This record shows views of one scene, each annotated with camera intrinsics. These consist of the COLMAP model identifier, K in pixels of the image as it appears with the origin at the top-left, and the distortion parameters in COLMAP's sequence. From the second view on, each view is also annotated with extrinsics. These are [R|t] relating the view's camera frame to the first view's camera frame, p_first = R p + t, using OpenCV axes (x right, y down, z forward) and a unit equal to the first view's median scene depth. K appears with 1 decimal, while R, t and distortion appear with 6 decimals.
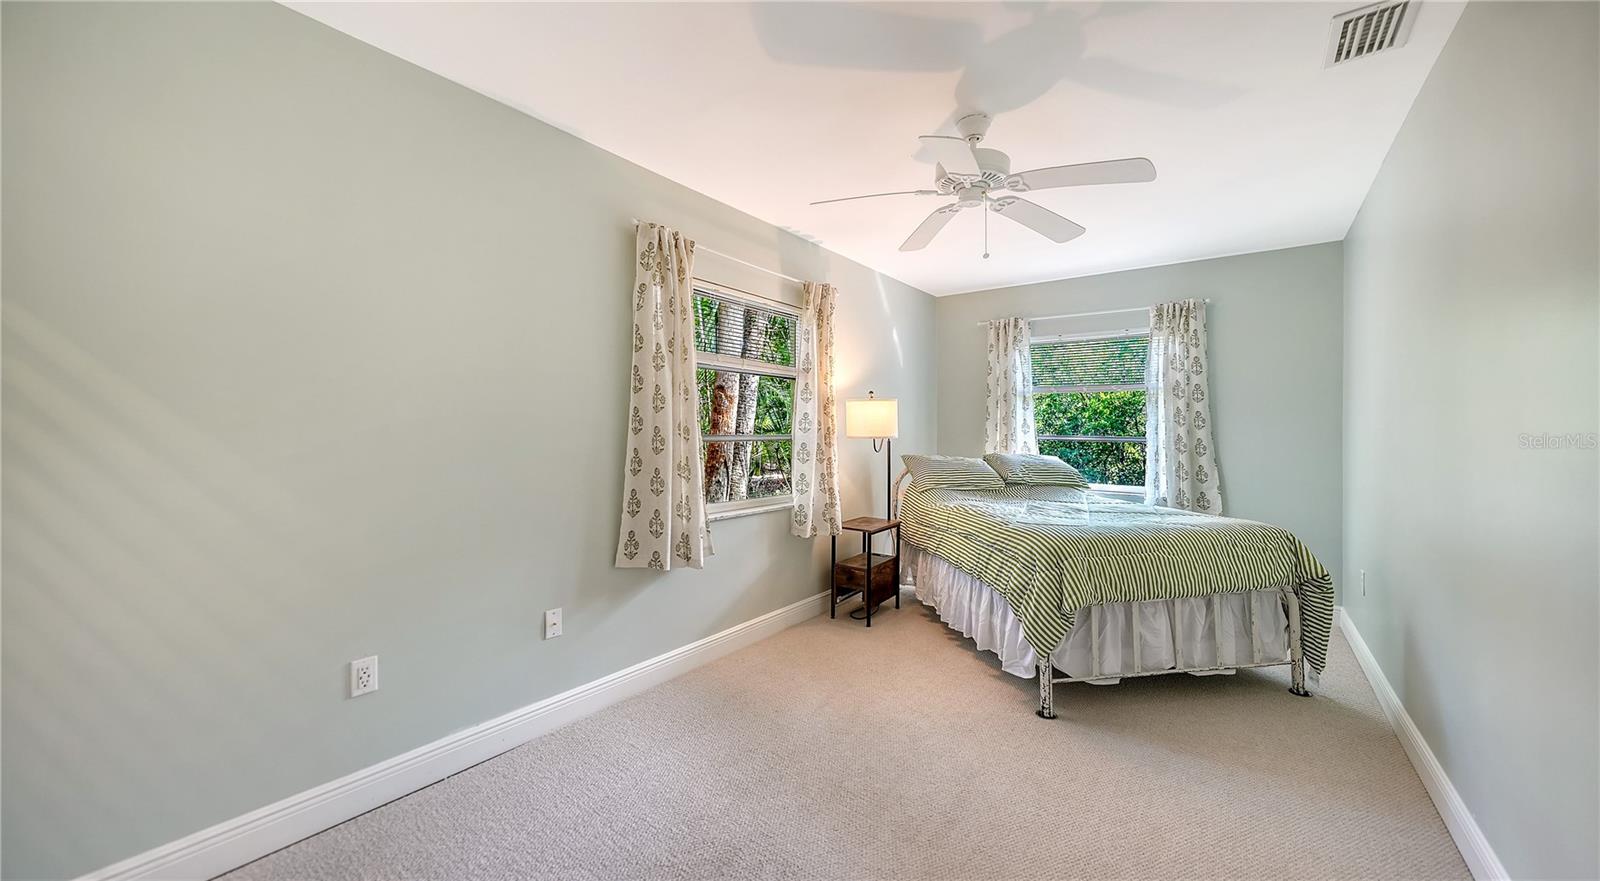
lens RADIAL K [[572.9, 0, 797.7], [0, 572.9, 439.7], [0, 0, 1]] dist [0.000423, 0.000014]
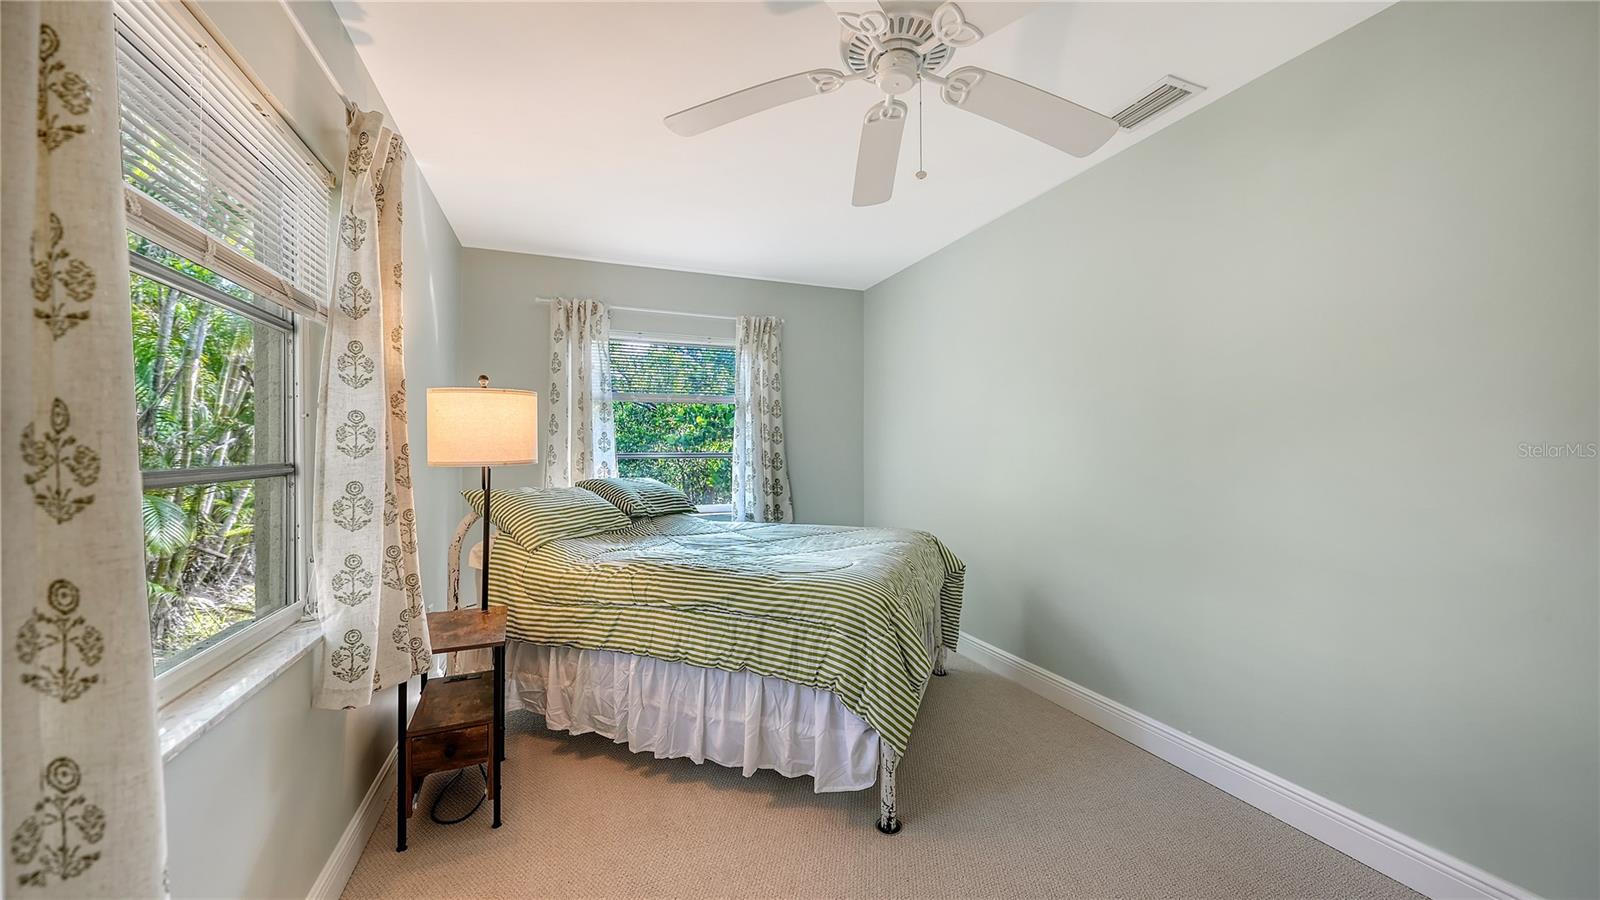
lens RADIAL K [[566.9, 0, 798.5], [0, 566.9, 441.4], [0, 0, 1]] dist [-0.001393, -0.000100]
pose [[0.505160, -0.002191, 0.863023, -0.168120], [0.024255, 0.999638, -0.011659, -0.010232], [-0.862685, 0.026822, 0.505030, 0.461132]]
